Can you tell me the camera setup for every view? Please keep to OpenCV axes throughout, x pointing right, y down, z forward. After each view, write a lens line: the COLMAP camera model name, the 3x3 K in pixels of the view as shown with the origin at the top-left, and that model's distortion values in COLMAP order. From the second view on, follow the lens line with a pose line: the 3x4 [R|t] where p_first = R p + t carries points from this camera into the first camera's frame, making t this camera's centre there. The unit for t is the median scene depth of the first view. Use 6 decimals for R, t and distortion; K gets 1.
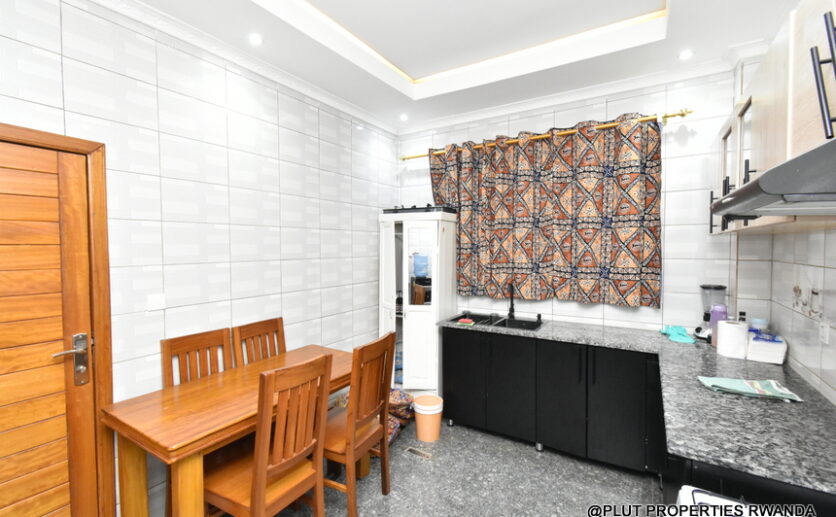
lens RADIAL K [[366.8, 0, 415.7], [0, 366.8, 258.0], [0, 0, 1]] dist [0.002466, -0.000683]
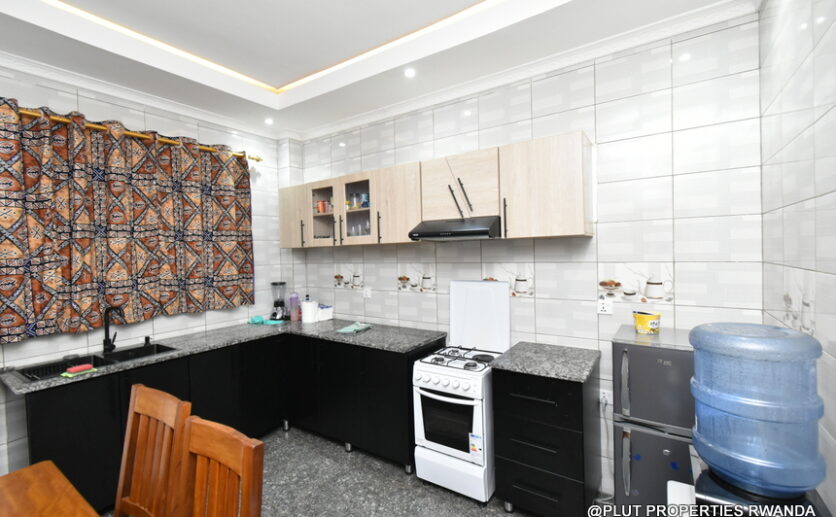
lens RADIAL K [[366.8, 0, 415.7], [0, 366.8, 258.0], [0, 0, 1]] dist [0.002466, -0.000683]
pose [[0.031896, -0.024347, 0.999195, -0.533324], [0.050244, 0.998478, 0.022726, -0.023352], [-0.998228, 0.049479, 0.033070, 0.326932]]
